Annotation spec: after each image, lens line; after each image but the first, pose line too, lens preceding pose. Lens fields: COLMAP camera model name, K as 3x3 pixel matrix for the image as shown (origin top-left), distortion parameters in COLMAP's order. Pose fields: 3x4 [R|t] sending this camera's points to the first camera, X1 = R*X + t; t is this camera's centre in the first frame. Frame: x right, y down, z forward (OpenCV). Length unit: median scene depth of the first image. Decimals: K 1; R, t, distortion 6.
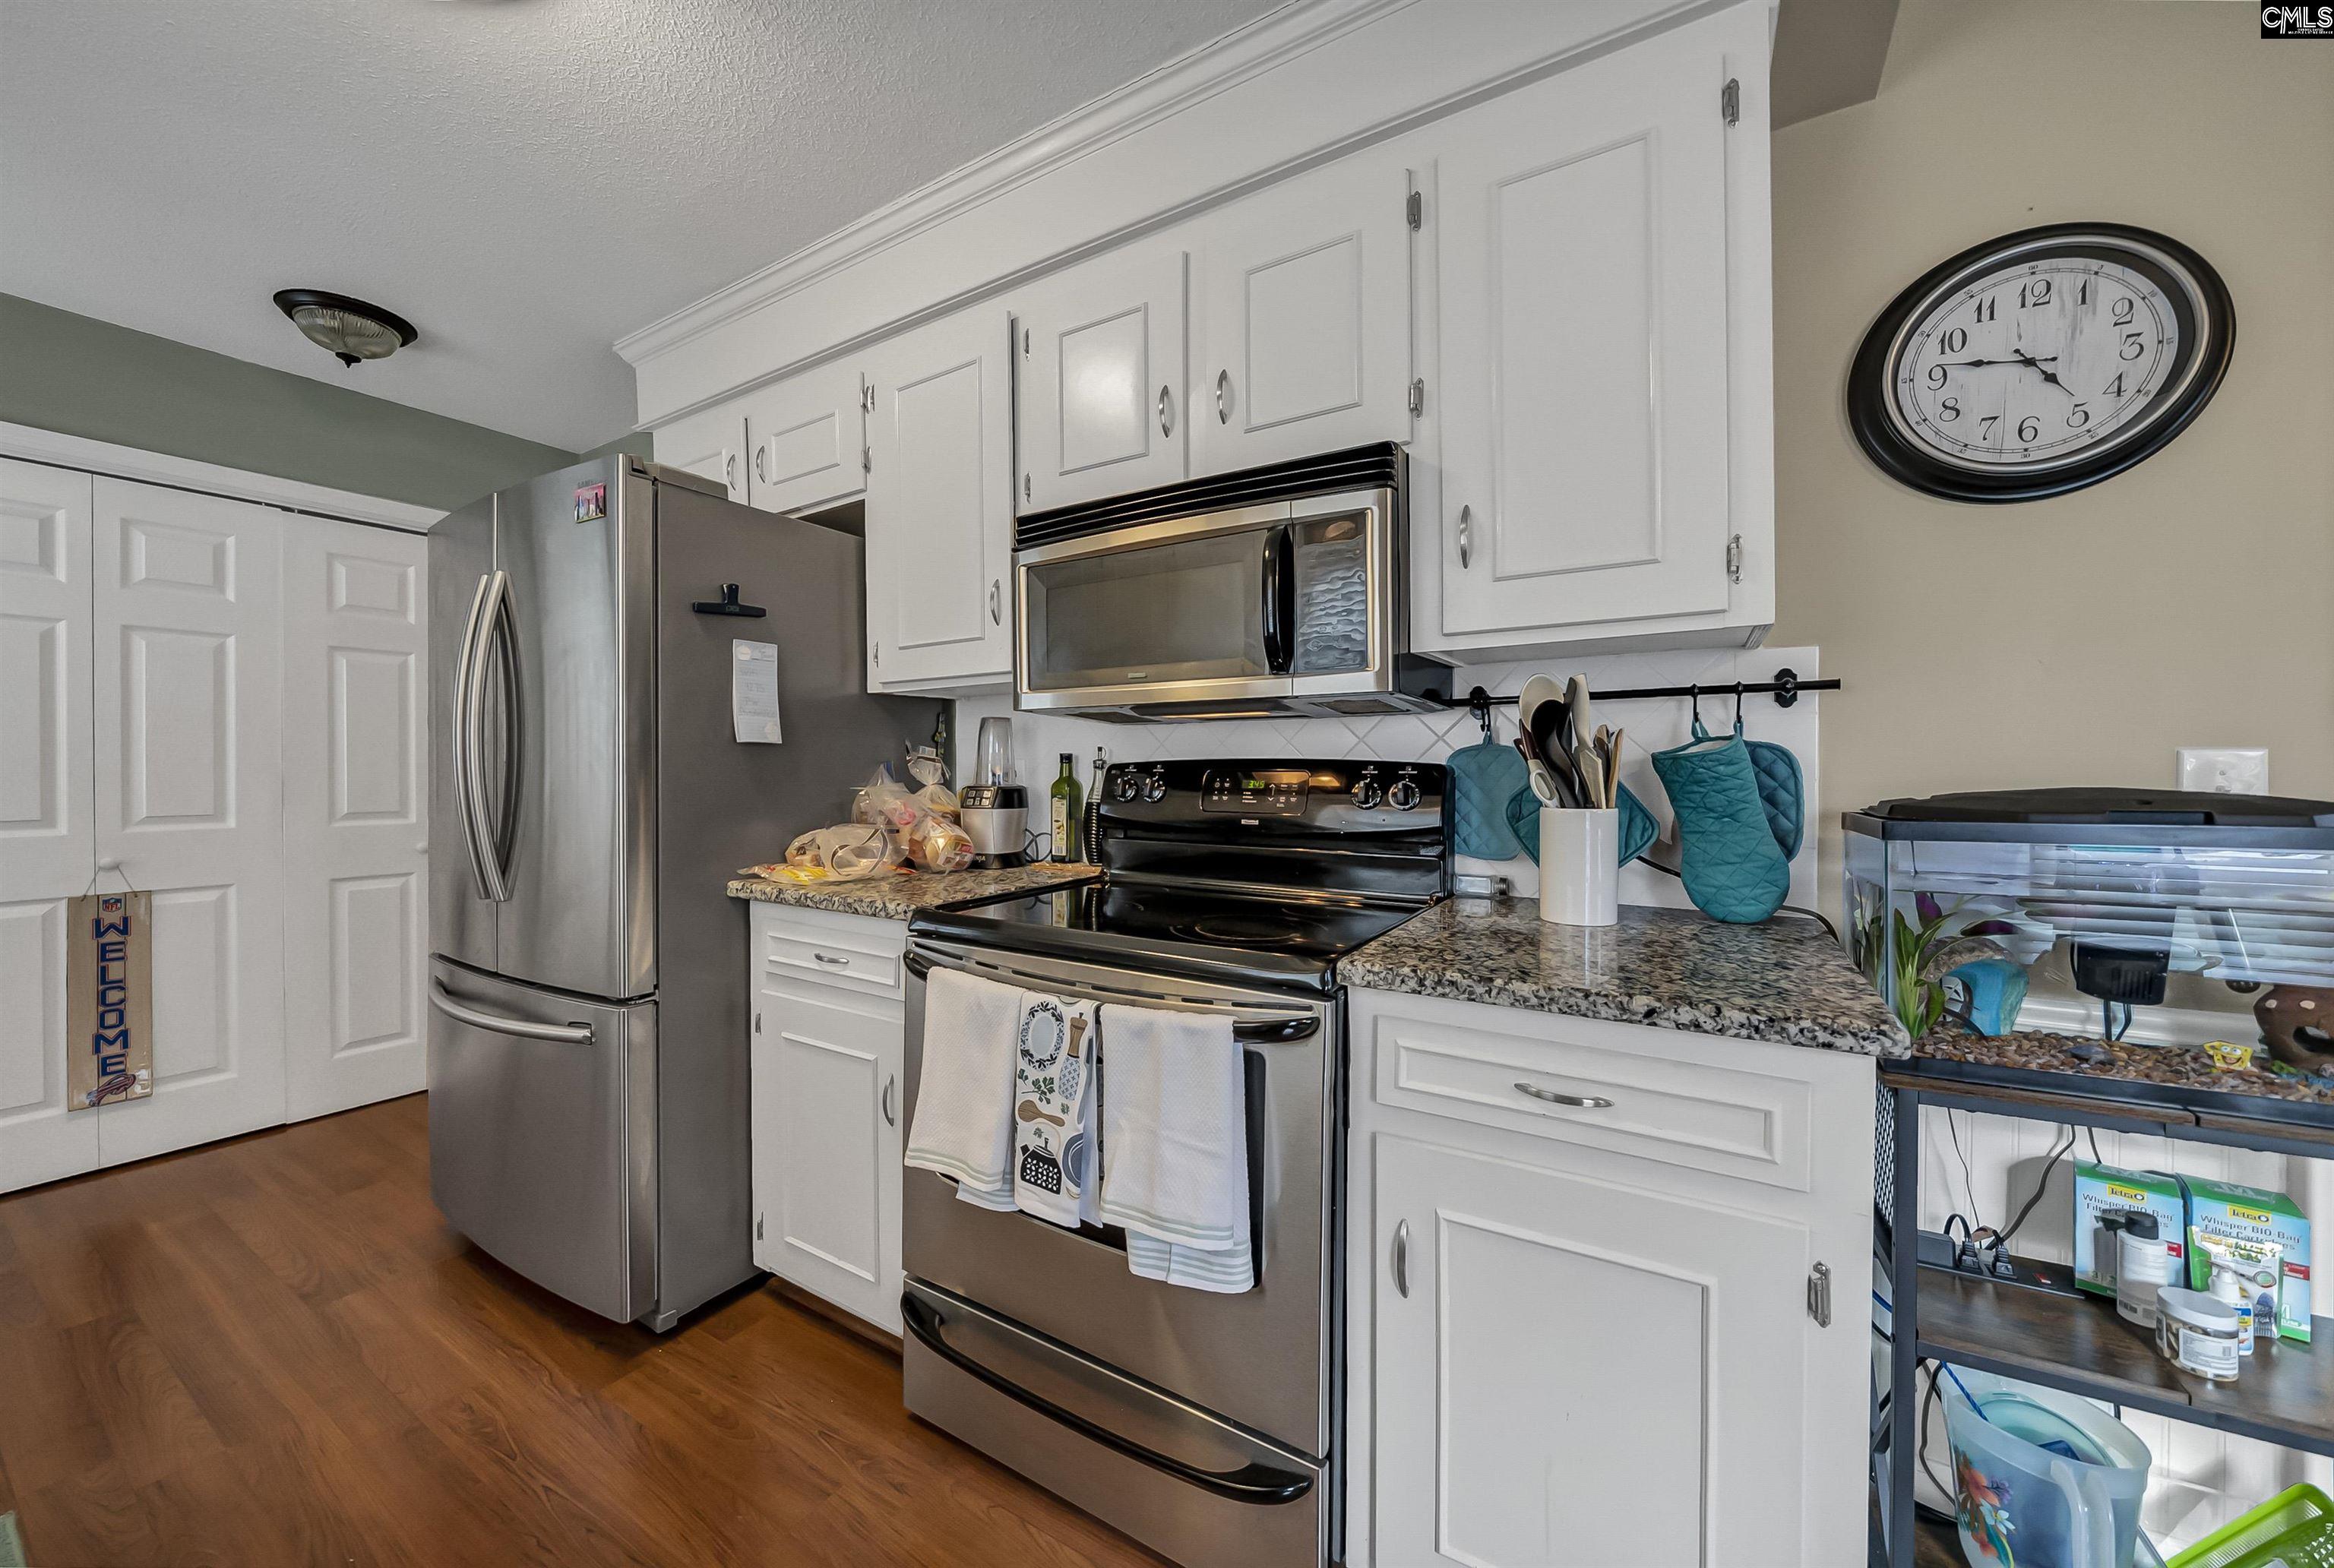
lens RADIAL K [[832.2, 0, 1234.5], [0, 832.2, 771.0], [0, 0, 1]] dist [-0.004495, -0.000060]
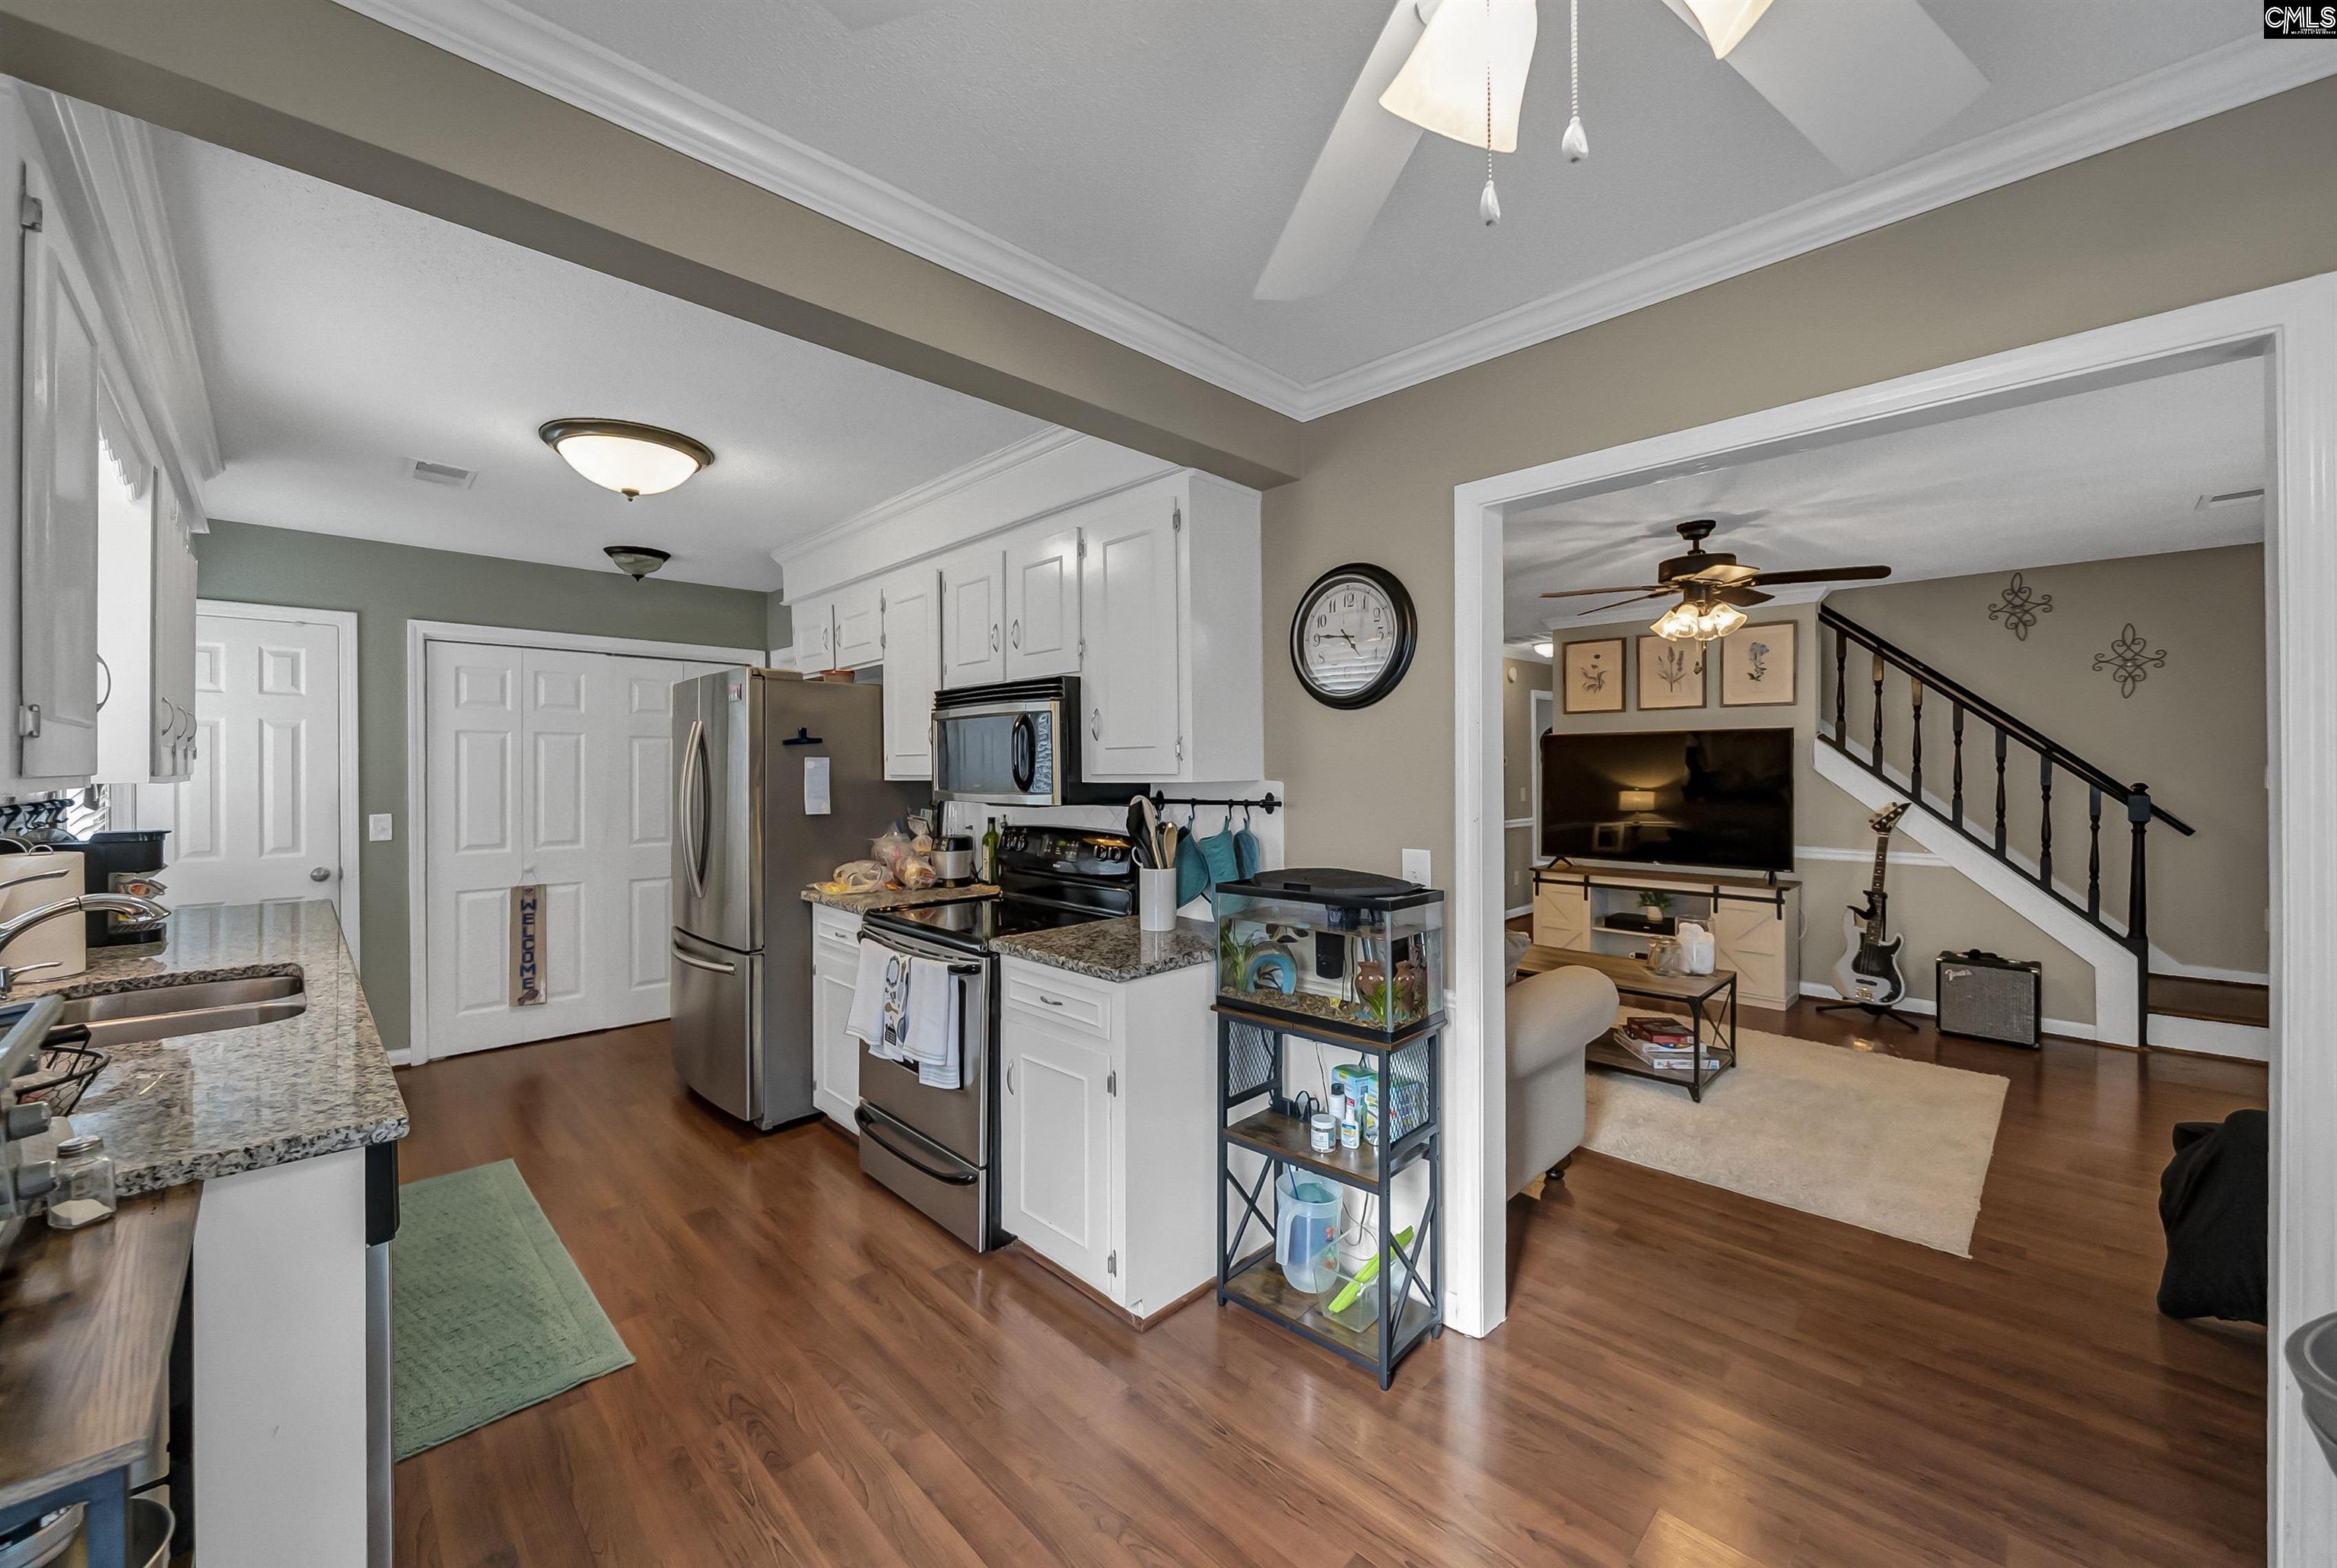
lens RADIAL K [[886.3, 0, 1193.7], [0, 886.3, 764.7], [0, 0, 1]] dist [-0.007111, 0.000790]
pose [[0.964306, -0.007247, -0.264692, 0.725763], [0.003846, 0.999903, -0.013365, -0.113625], [0.264764, 0.011870, 0.964240, -0.635884]]
